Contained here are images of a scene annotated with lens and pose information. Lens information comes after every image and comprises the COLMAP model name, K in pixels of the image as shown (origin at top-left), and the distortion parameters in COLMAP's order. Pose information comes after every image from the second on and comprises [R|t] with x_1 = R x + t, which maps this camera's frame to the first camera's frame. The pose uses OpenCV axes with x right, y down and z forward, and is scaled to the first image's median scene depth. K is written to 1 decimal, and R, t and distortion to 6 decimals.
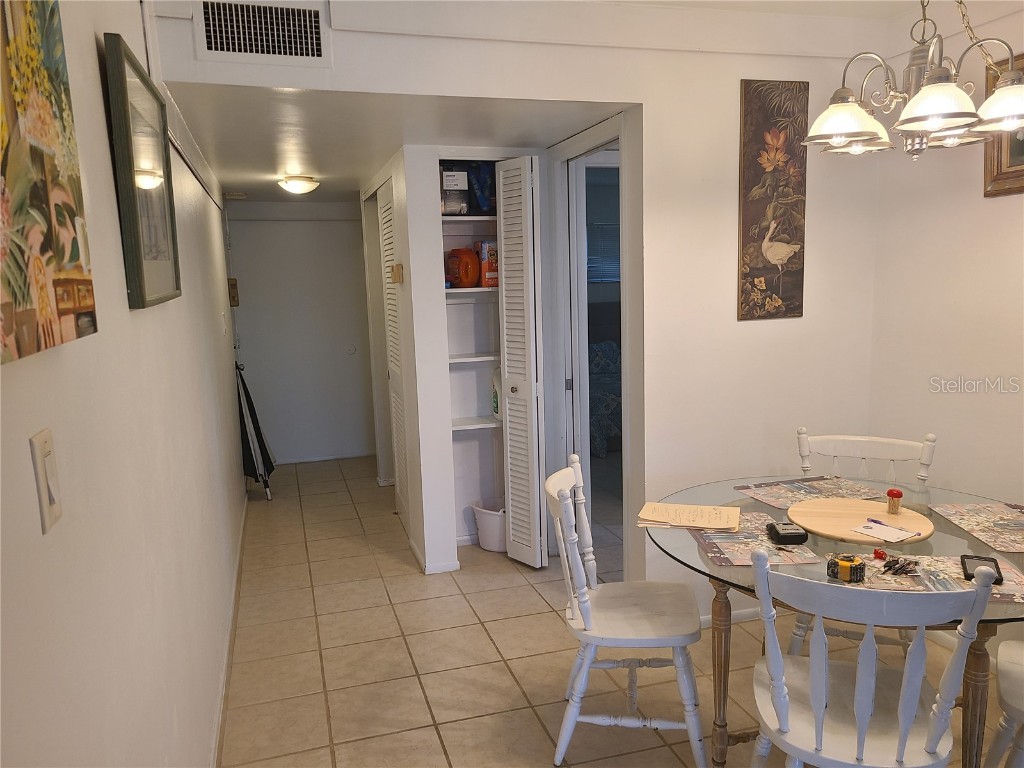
lens RADIAL K [[764.8, 0, 507.3], [0, 764.8, 395.9], [0, 0, 1]] dist [0.051202, -0.029415]
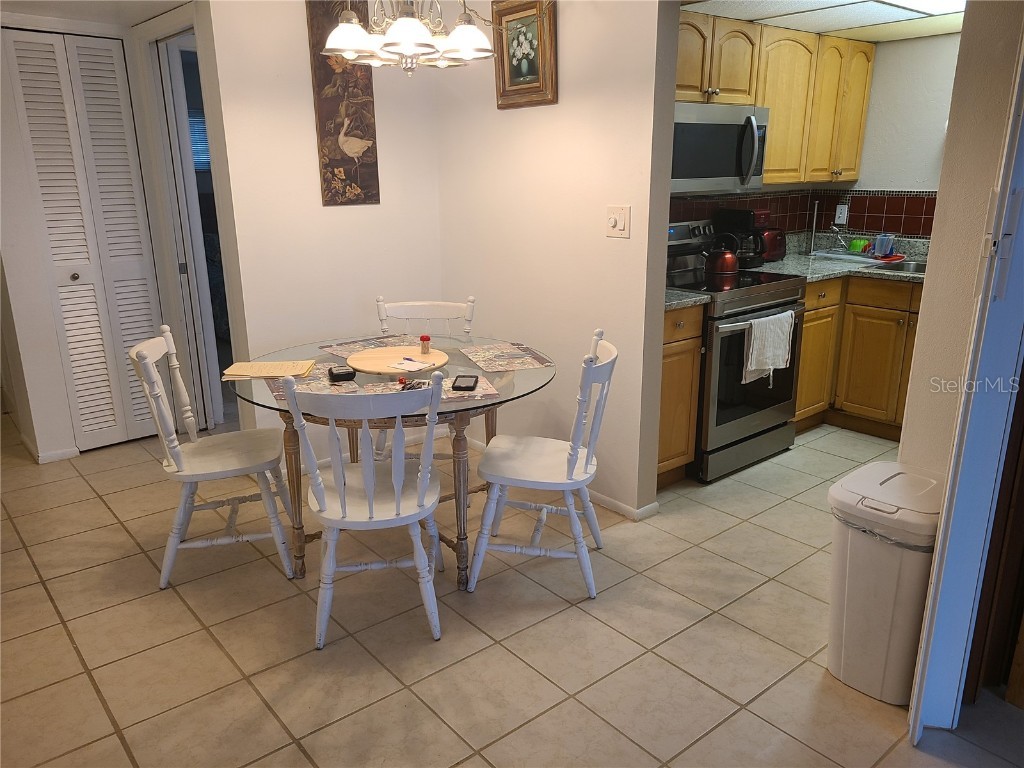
lens RADIAL K [[764.8, 0, 517.7], [0, 764.8, 382.0], [0, 0, 1]] dist [0.051202, -0.029415]
pose [[0.916047, -0.080660, 0.392876, 0.109900], [0.035723, 0.992084, 0.120386, 0.042189], [-0.399476, -0.096244, 0.911677, -0.227612]]
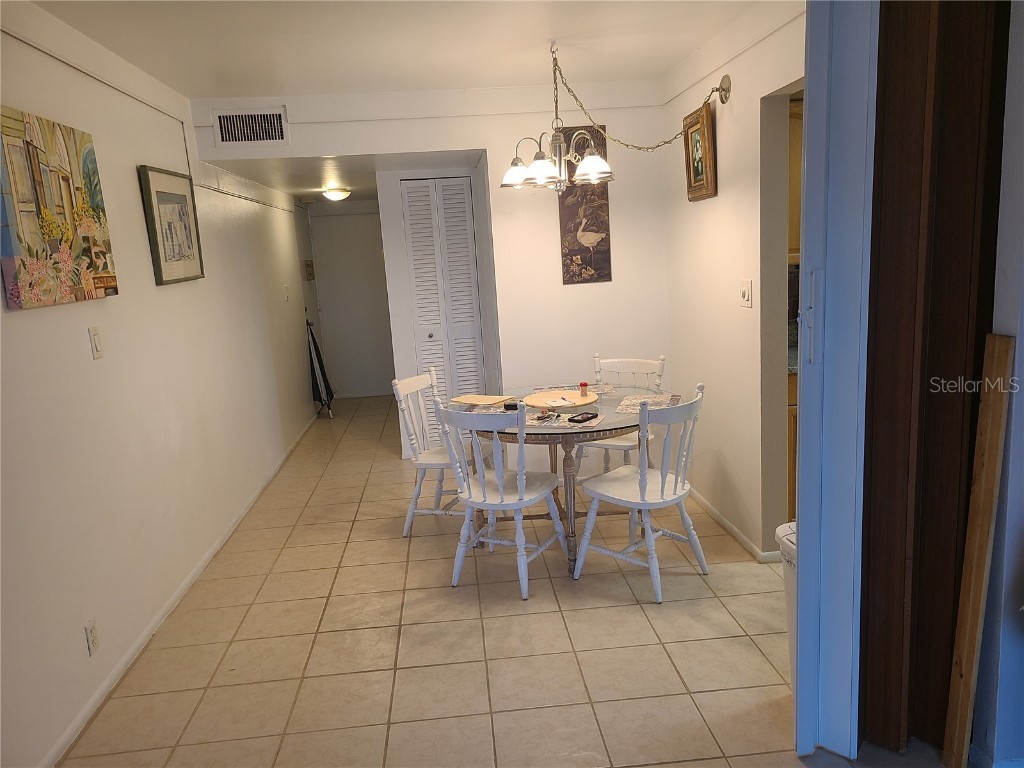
lens RADIAL K [[764.8, 0, 513.4], [0, 764.8, 393.9], [0, 0, 1]] dist [0.051202, -0.029415]
pose [[0.979536, 0.008461, -0.201091, 0.601415], [-0.000326, 0.999181, 0.040454, 0.067857], [0.201268, -0.039561, 0.978737, -0.611018]]
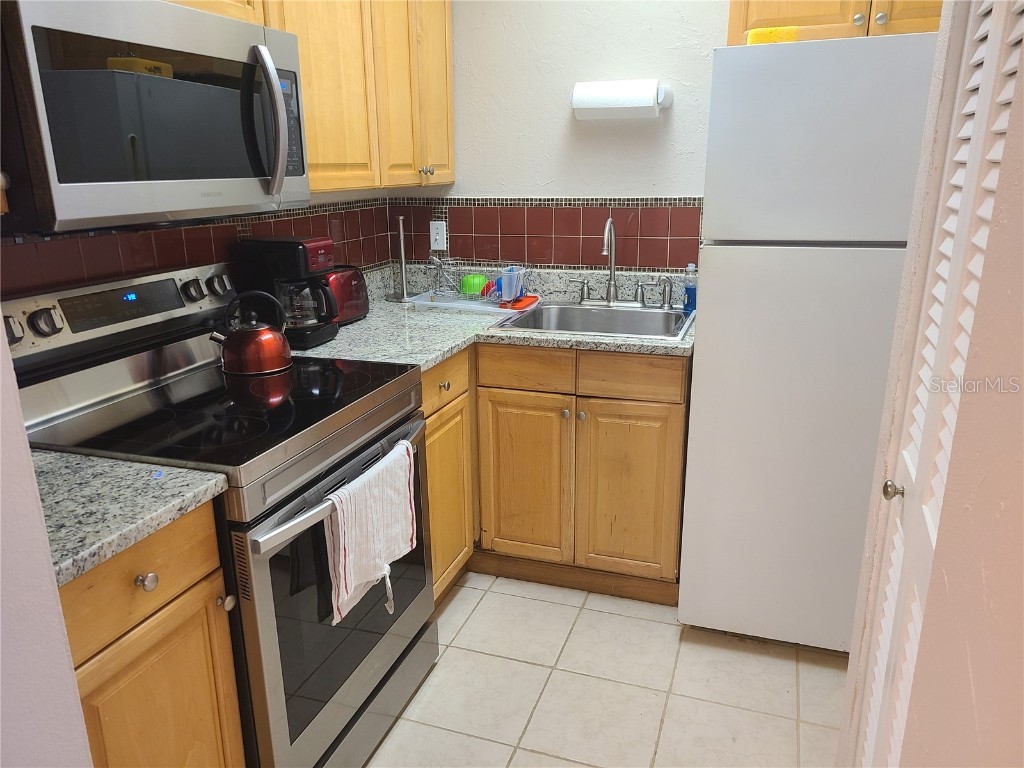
lens RADIAL K [[764.8, 0, 503.2], [0, 764.8, 393.9], [0, 0, 1]] dist [0.051202, -0.029415]
pose [[0.590487, -0.206632, 0.780146, 0.650686], [0.116169, 0.978363, 0.171205, -0.056365], [-0.798643, -0.010465, 0.601715, 0.380829]]
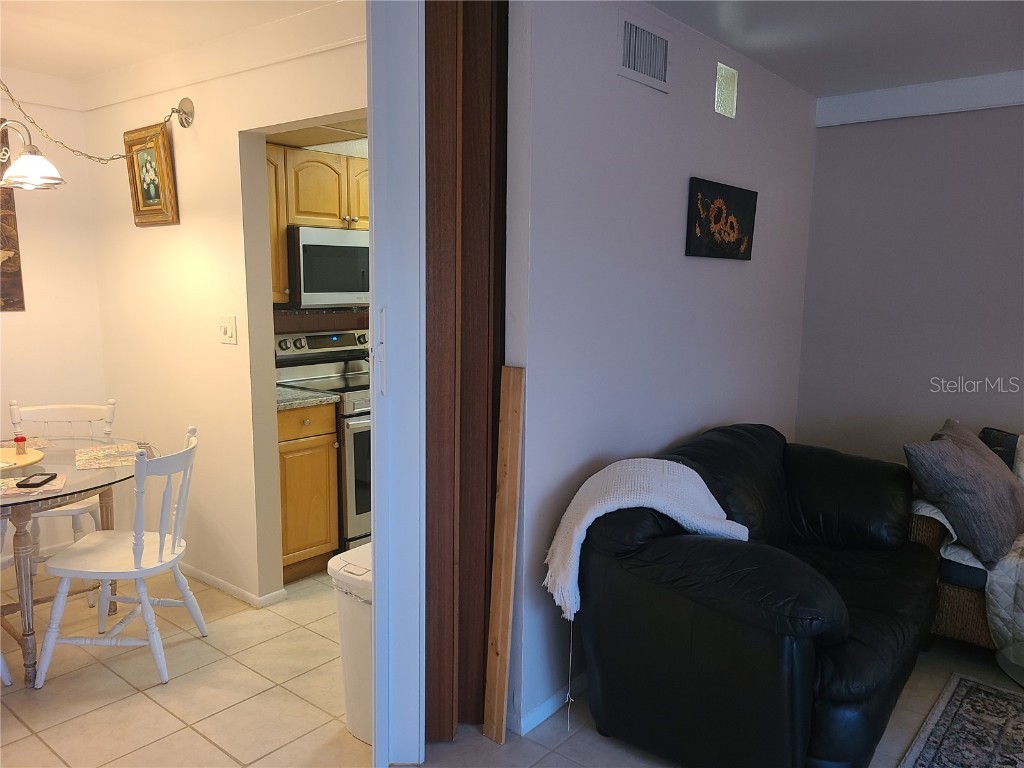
lens RADIAL K [[764.8, 0, 519.5], [0, 764.8, 396.5], [0, 0, 1]] dist [0.051202, -0.029415]
pose [[0.825273, -0.043085, 0.563088, 0.399759], [0.045661, 0.998912, 0.009512, 0.068202], [-0.562885, 0.017861, 0.826342, -0.542652]]
